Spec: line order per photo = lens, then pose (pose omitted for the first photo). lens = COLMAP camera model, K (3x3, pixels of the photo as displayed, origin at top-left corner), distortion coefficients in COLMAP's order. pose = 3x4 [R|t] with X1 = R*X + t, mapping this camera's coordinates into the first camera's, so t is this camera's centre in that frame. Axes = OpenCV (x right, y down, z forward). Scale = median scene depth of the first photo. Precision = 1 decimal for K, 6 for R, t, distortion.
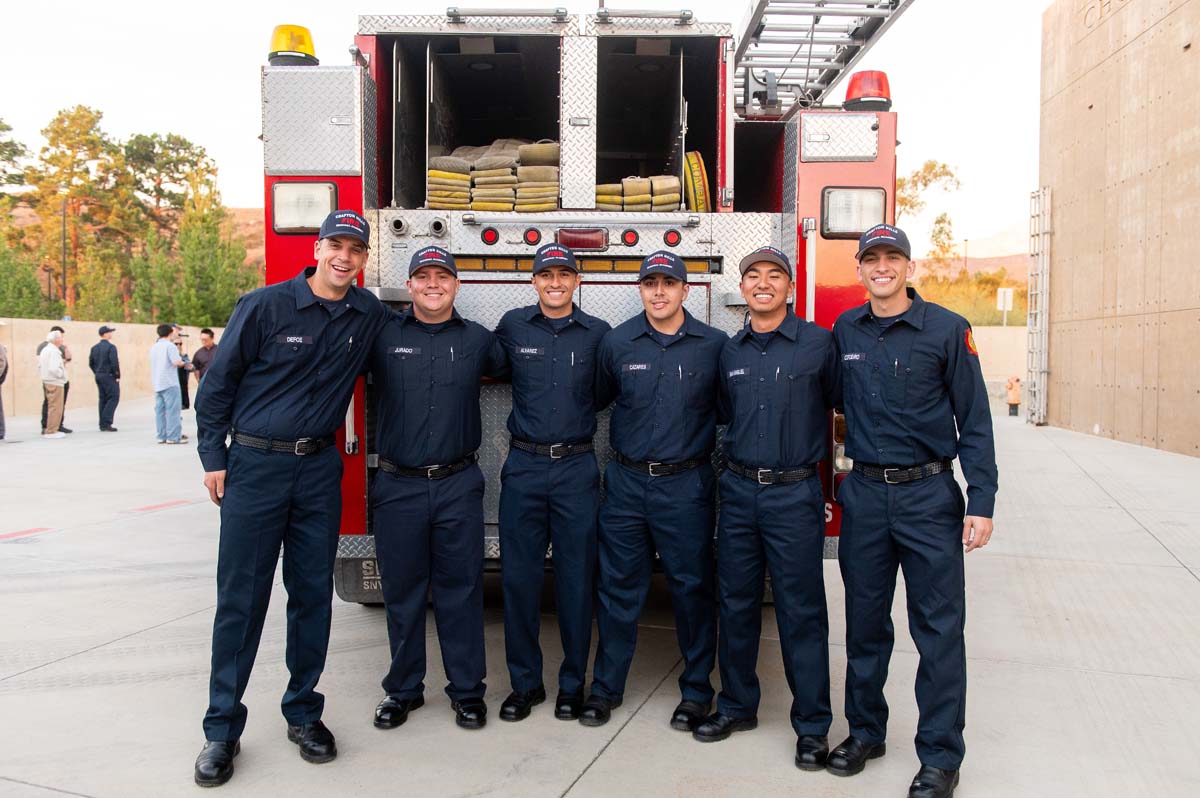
lens RADIAL K [[976.9, 0, 600.0], [0, 976.9, 399.0], [0, 0, 1]] dist [-0.001811, -0.002527]
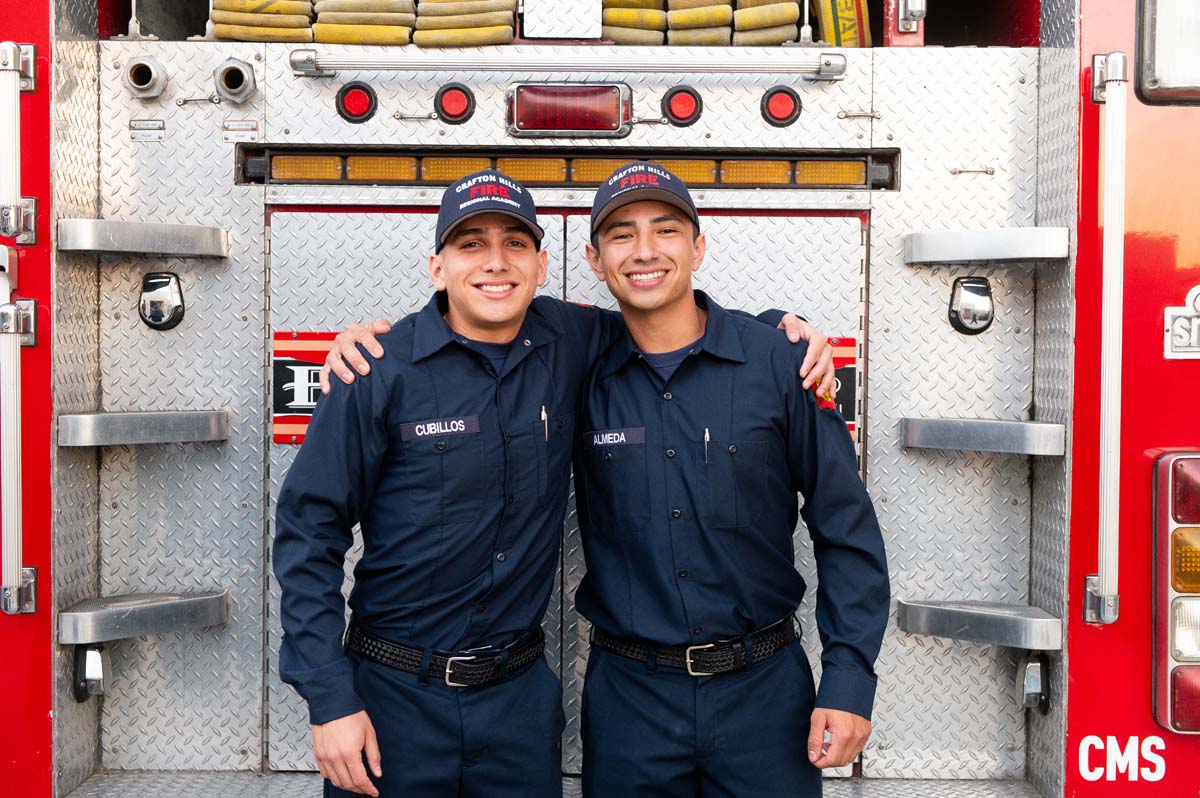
lens RADIAL K [[1818.5, 0, 602.7], [0, 1818.5, 399.2], [0, 0, 1]] dist [0.020160, 0.019207]
pose [[0.999672, 0.002881, -0.025437, 0.016703], [-0.003515, 0.999683, -0.024926, -0.016225], [0.025357, 0.025007, 0.999366, 0.203585]]
